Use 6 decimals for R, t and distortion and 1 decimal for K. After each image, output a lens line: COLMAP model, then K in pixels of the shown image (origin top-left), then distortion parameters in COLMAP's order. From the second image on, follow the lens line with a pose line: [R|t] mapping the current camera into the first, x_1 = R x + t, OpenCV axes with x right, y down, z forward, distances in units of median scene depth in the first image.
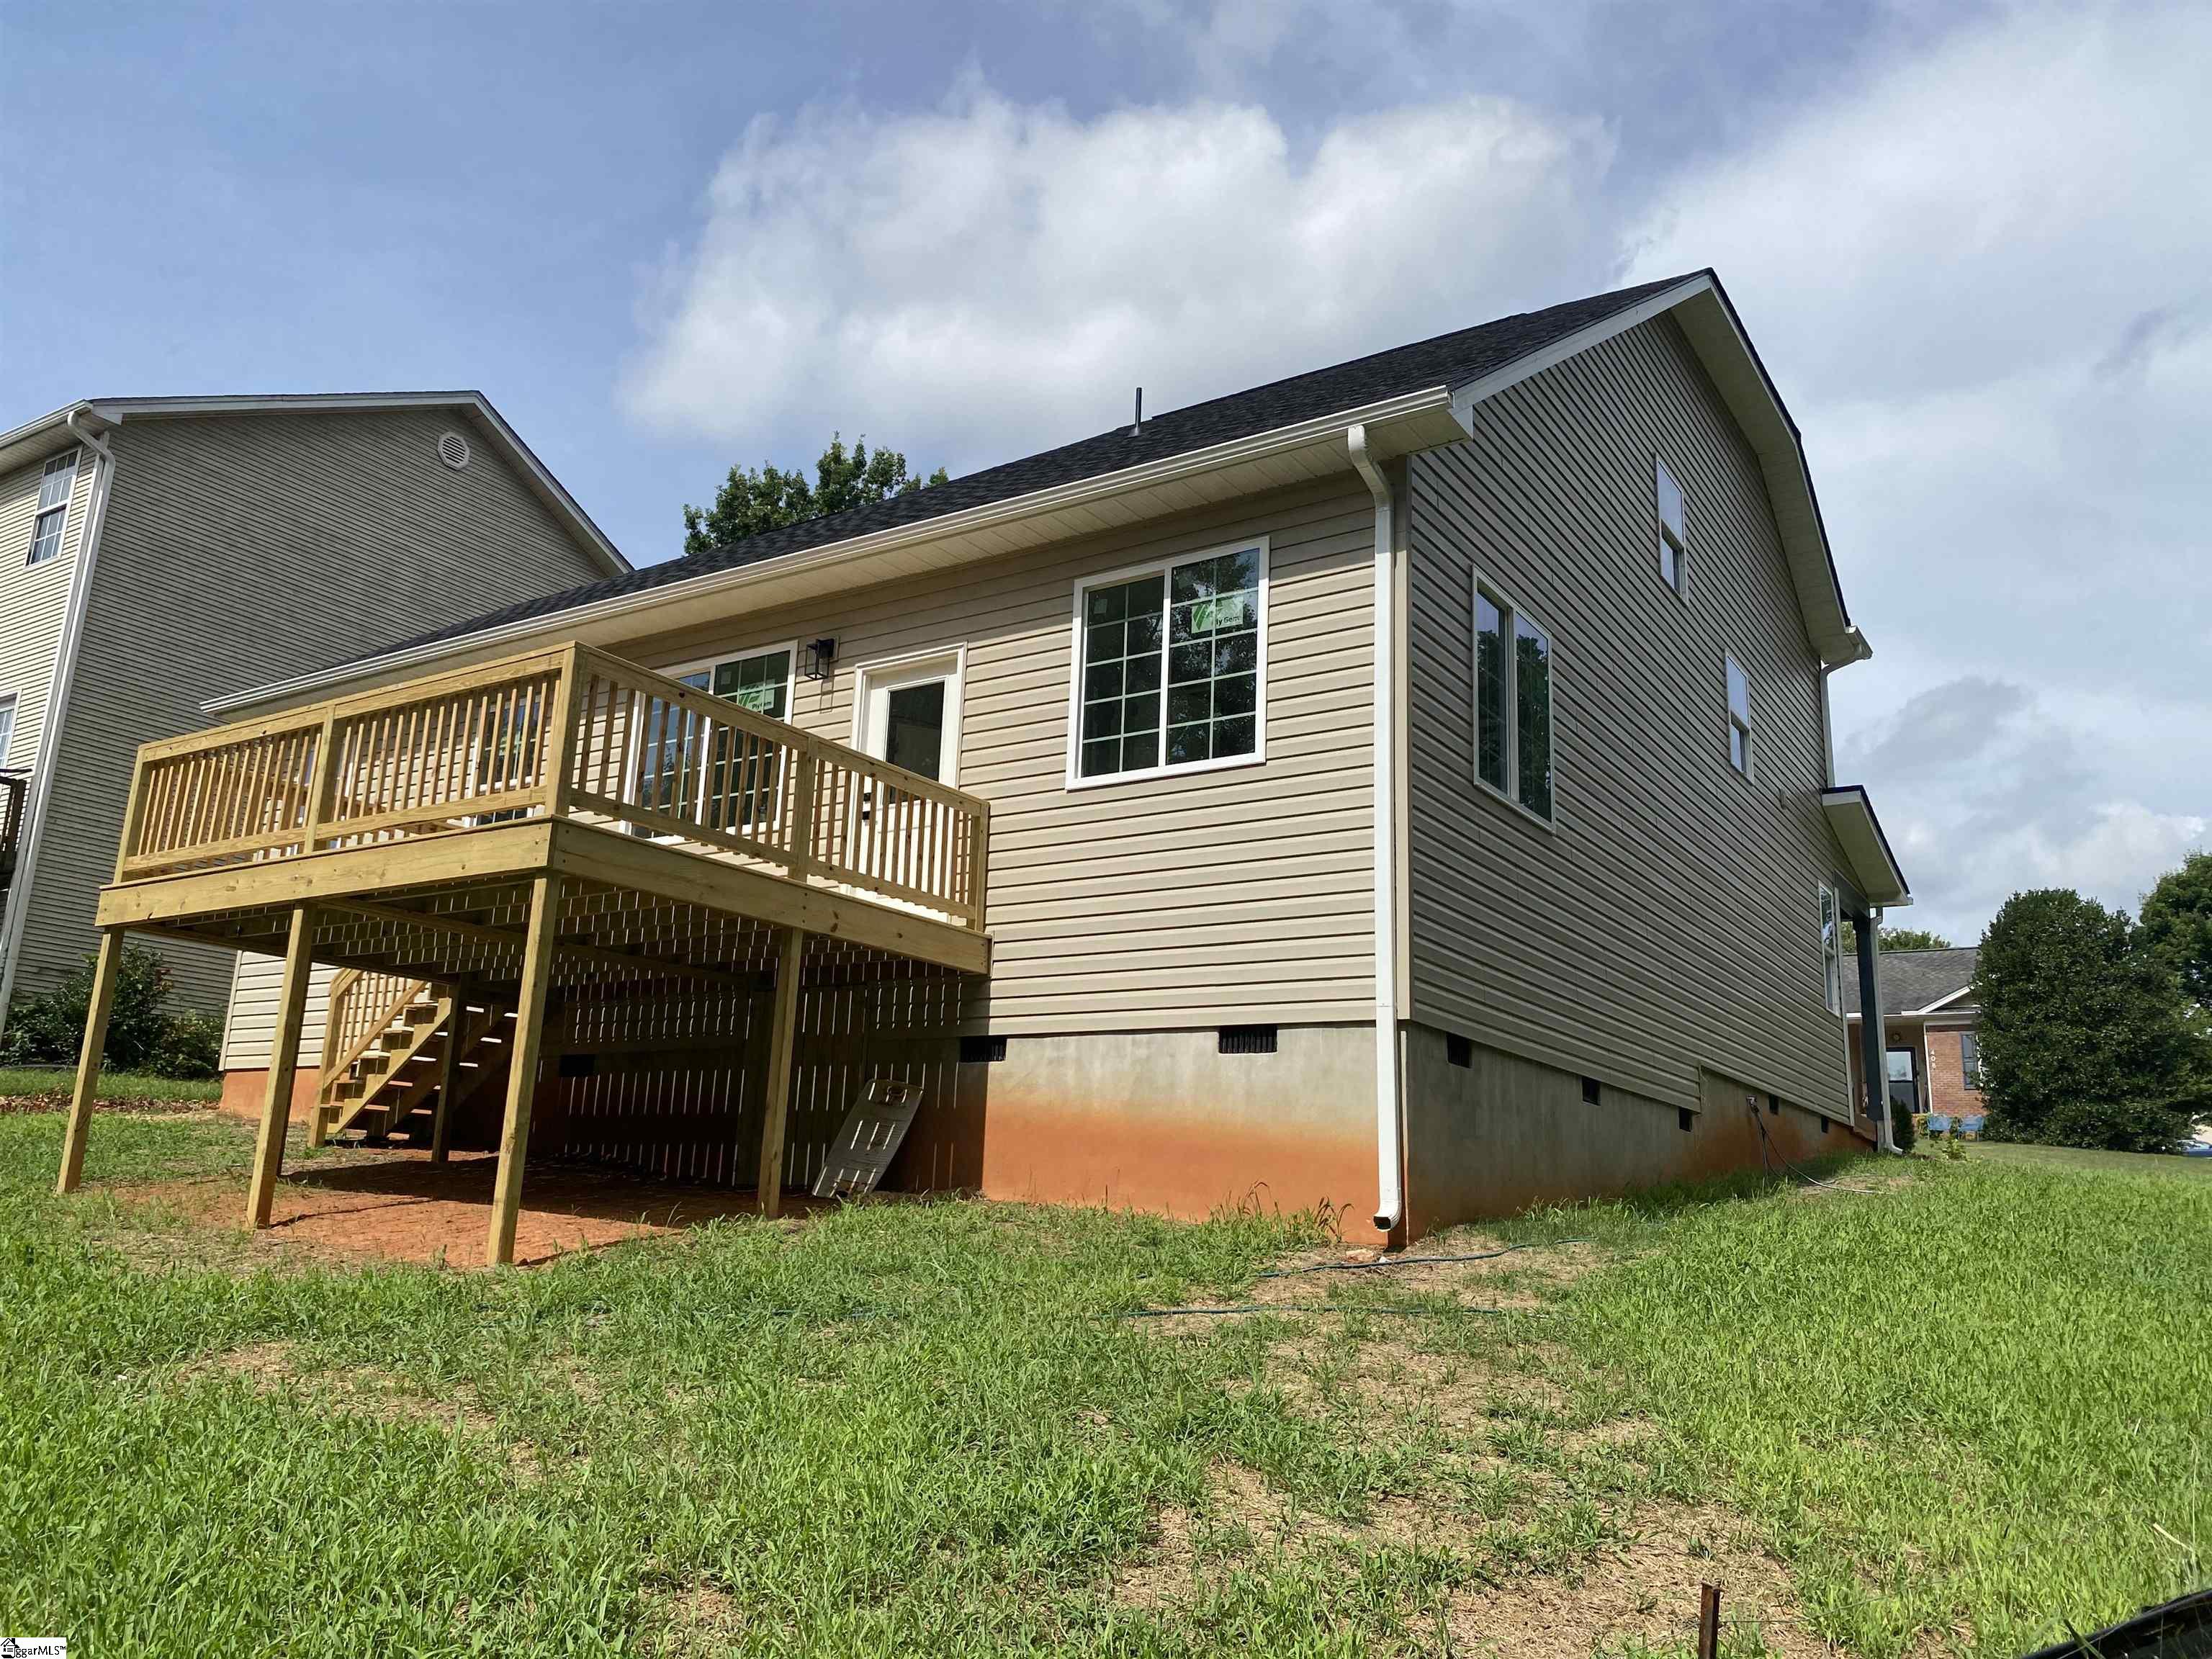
lens RADIAL K [[1711.5, 0, 1106.0], [0, 1711.5, 829.5], [0, 0, 1]] dist [0.002046, 0.000327]
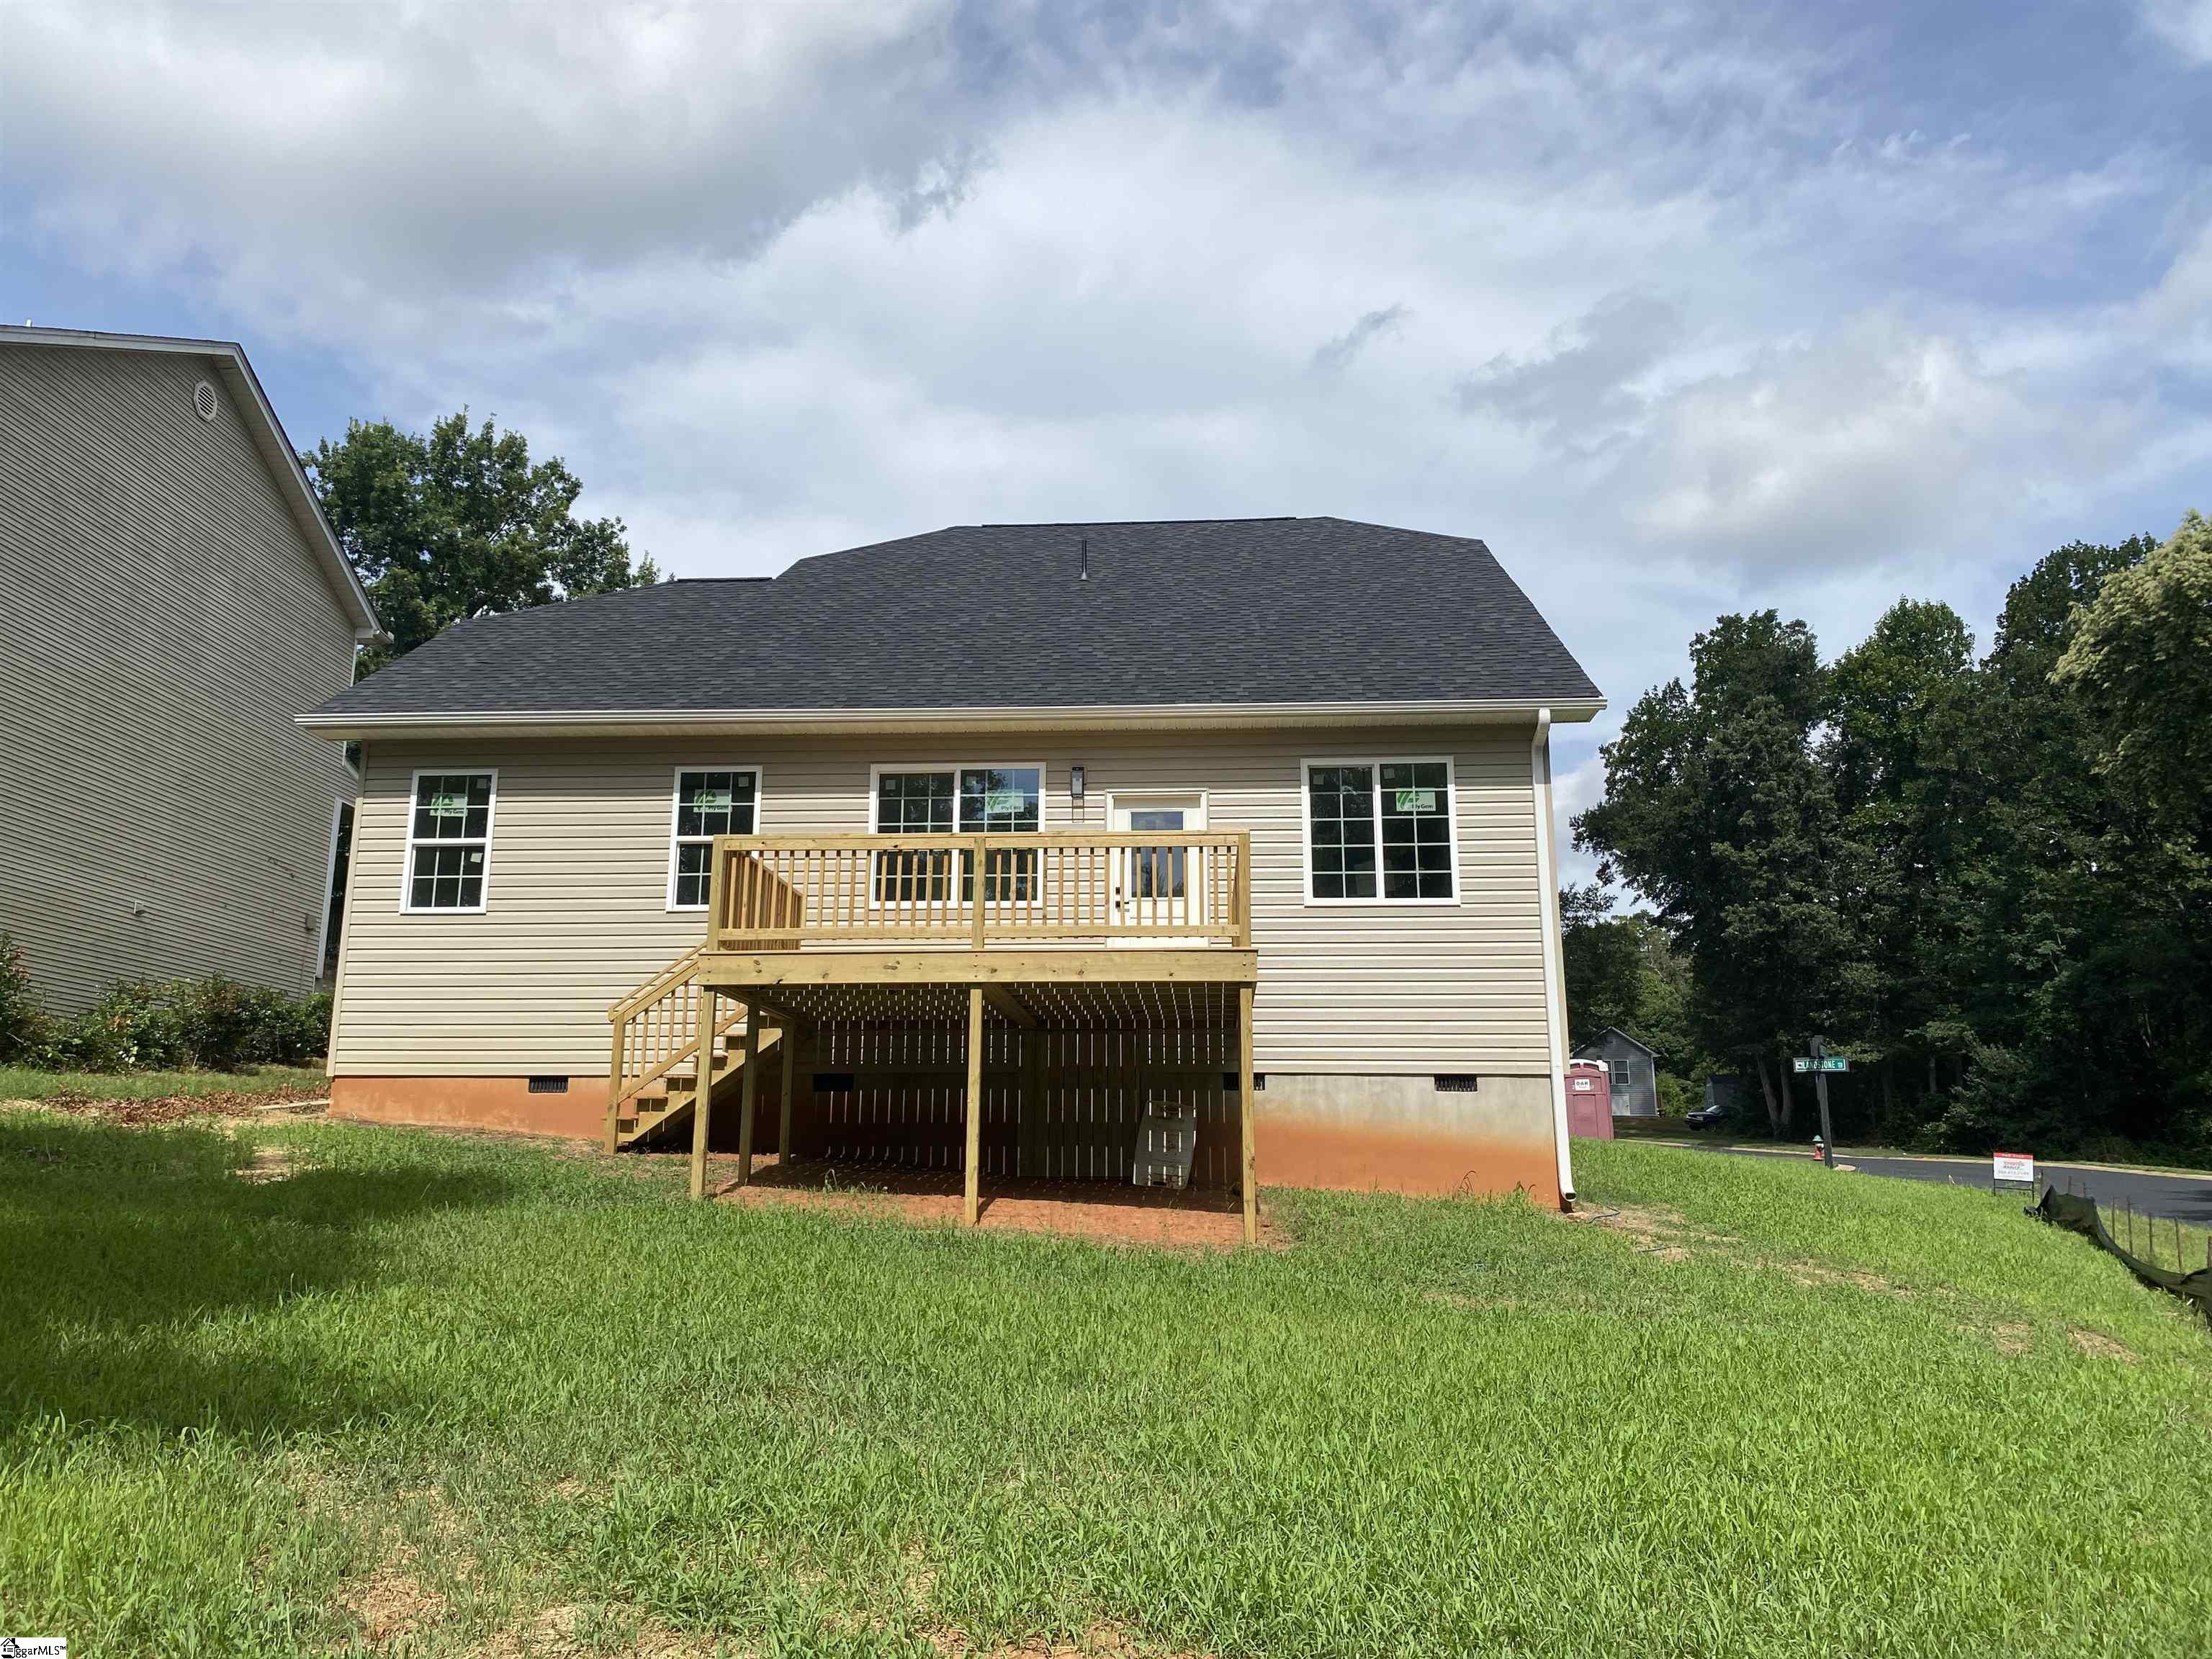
lens RADIAL K [[1711.5, 0, 1106.0], [0, 1711.5, 829.5], [0, 0, 1]] dist [0.002046, 0.000327]
pose [[0.874410, 0.075937, 0.479208, -0.888137], [-0.090724, 0.995846, 0.007738, -0.085015], [-0.476630, -0.050242, 0.877667, -0.204149]]
